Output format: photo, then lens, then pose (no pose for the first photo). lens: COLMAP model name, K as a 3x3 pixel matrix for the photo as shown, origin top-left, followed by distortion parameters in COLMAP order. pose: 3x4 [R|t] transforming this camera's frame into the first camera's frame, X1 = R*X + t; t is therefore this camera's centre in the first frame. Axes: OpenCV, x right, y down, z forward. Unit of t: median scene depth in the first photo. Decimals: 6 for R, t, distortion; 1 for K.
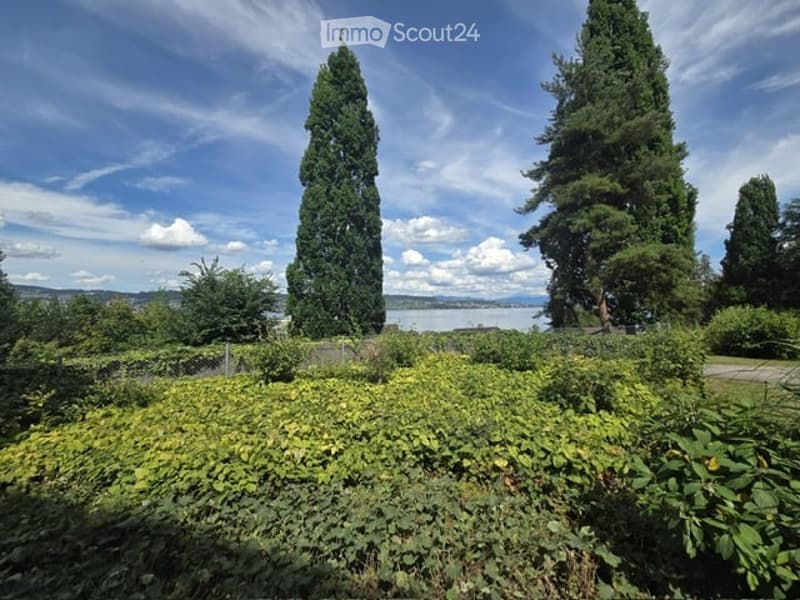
lens RADIAL K [[343.8, 0, 402.0], [0, 343.8, 301.3], [0, 0, 1]] dist [-0.004627, -0.000718]
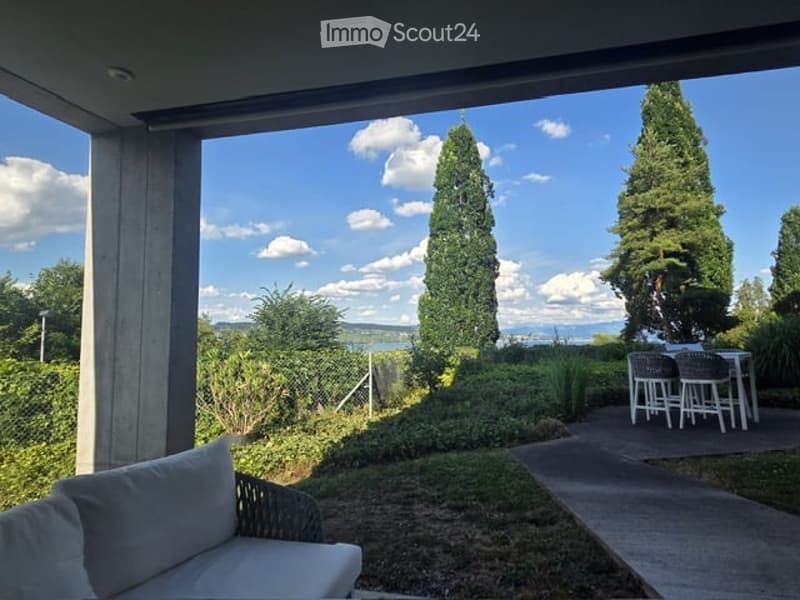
lens RADIAL K [[470.3, 0, 392.7], [0, 470.3, 295.1], [0, 0, 1]] dist [0.007291, -0.002791]
pose [[0.998289, 0.008989, 0.057772, -0.233525], [-0.004441, 0.996914, -0.078370, 0.013620], [-0.058299, 0.077979, 0.995249, -0.302885]]
